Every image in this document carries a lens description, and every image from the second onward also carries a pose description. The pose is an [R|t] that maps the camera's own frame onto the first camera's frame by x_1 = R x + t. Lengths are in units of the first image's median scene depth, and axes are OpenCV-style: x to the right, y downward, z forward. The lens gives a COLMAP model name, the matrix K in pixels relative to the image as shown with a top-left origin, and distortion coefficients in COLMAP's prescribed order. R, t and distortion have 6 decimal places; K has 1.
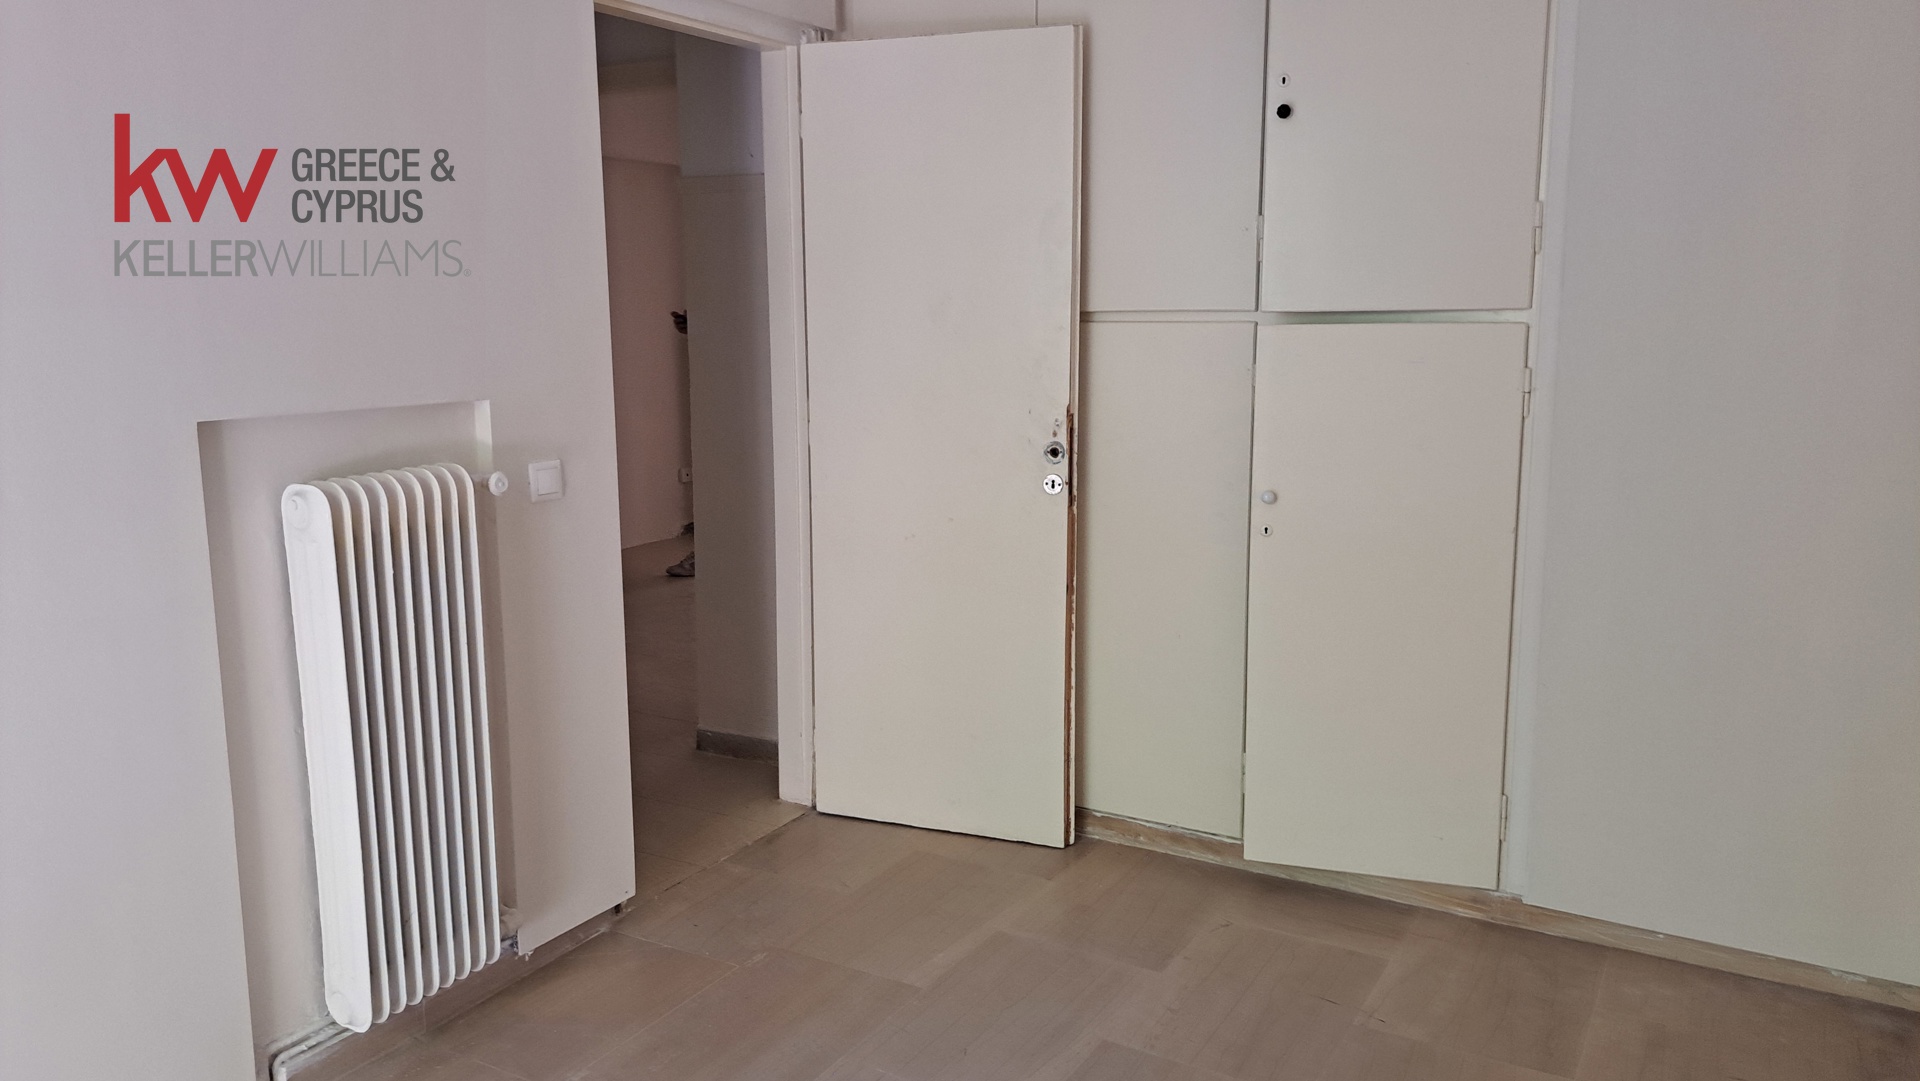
lens RADIAL K [[1333.8, 0, 959.3], [0, 1333.8, 535.9], [0, 0, 1]] dist [0.053599, -0.059708]
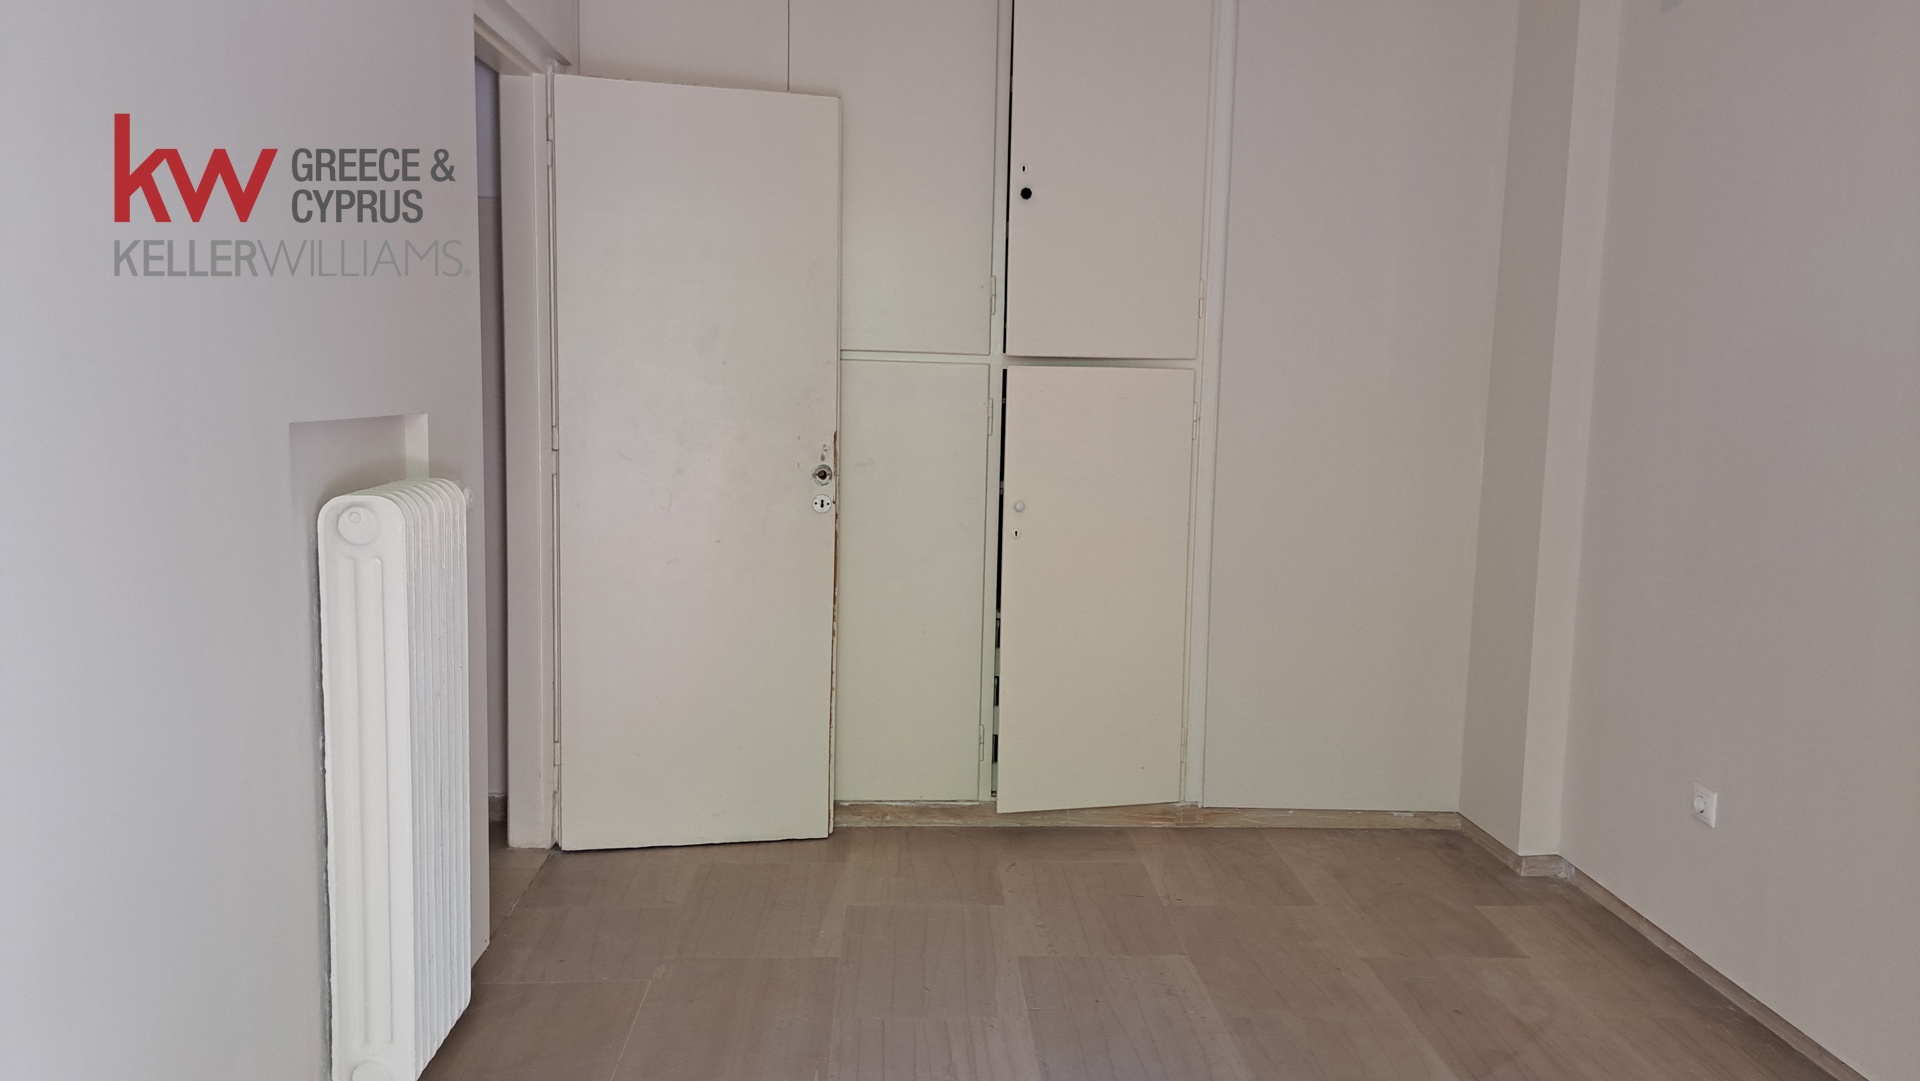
lens RADIAL K [[1333.8, 0, 975.3], [0, 1333.8, 537.8], [0, 0, 1]] dist [0.053599, -0.059708]
pose [[0.833326, -0.037217, 0.551527, -0.467601], [0.061950, 0.997733, -0.026275, 0.028559], [-0.549299, 0.056063, 0.833743, 0.009928]]
